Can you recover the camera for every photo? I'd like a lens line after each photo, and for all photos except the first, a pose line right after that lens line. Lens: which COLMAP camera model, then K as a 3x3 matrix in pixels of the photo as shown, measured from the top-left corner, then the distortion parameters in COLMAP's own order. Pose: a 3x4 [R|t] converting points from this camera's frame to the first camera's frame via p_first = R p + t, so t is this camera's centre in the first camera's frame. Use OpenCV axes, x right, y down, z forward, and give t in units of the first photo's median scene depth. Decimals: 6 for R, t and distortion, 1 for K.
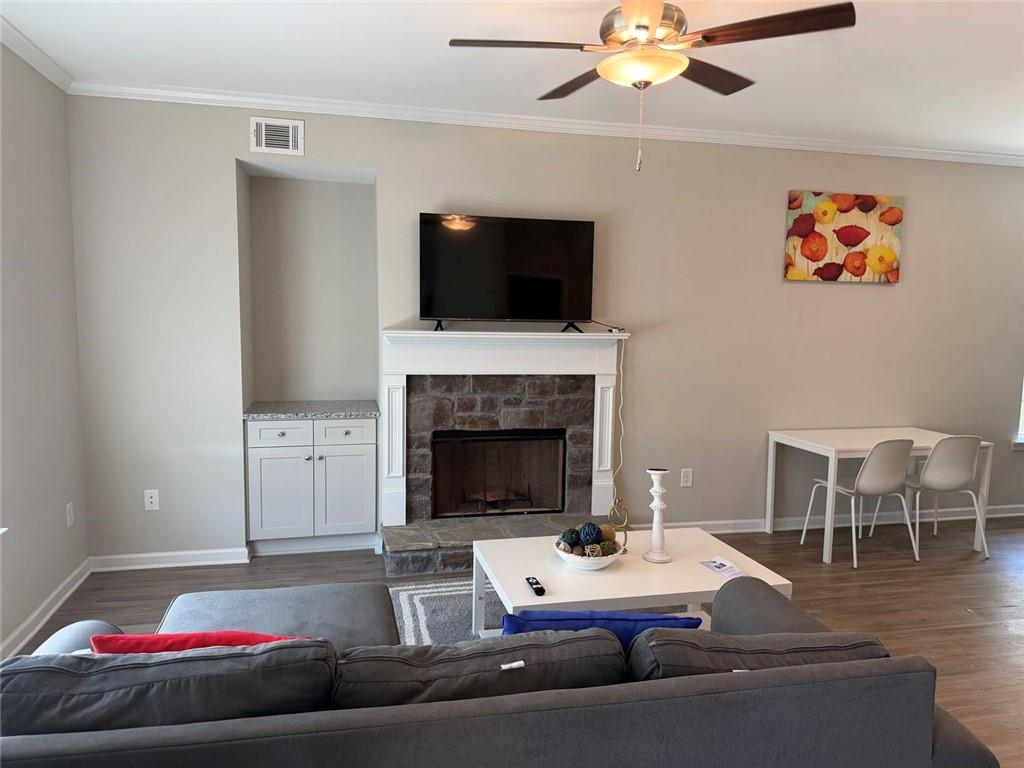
lens RADIAL K [[714.4, 0, 511.5], [0, 714.4, 398.7], [0, 0, 1]] dist [0.105638, -0.142278]
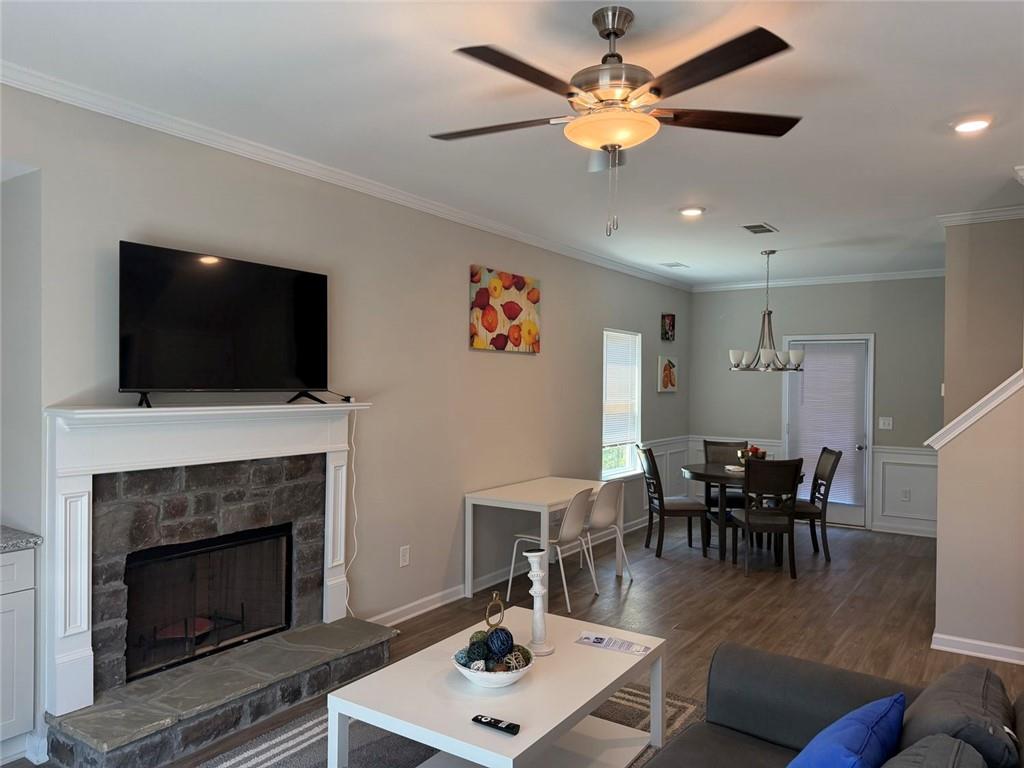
lens RADIAL K [[714.4, 0, 511.5], [0, 714.4, 398.7], [0, 0, 1]] dist [0.105638, -0.142278]
pose [[0.744505, -0.026192, 0.667102, -0.287099], [0.086090, 0.994654, -0.057027, -0.029586], [-0.662042, 0.099888, 0.742780, 0.216035]]
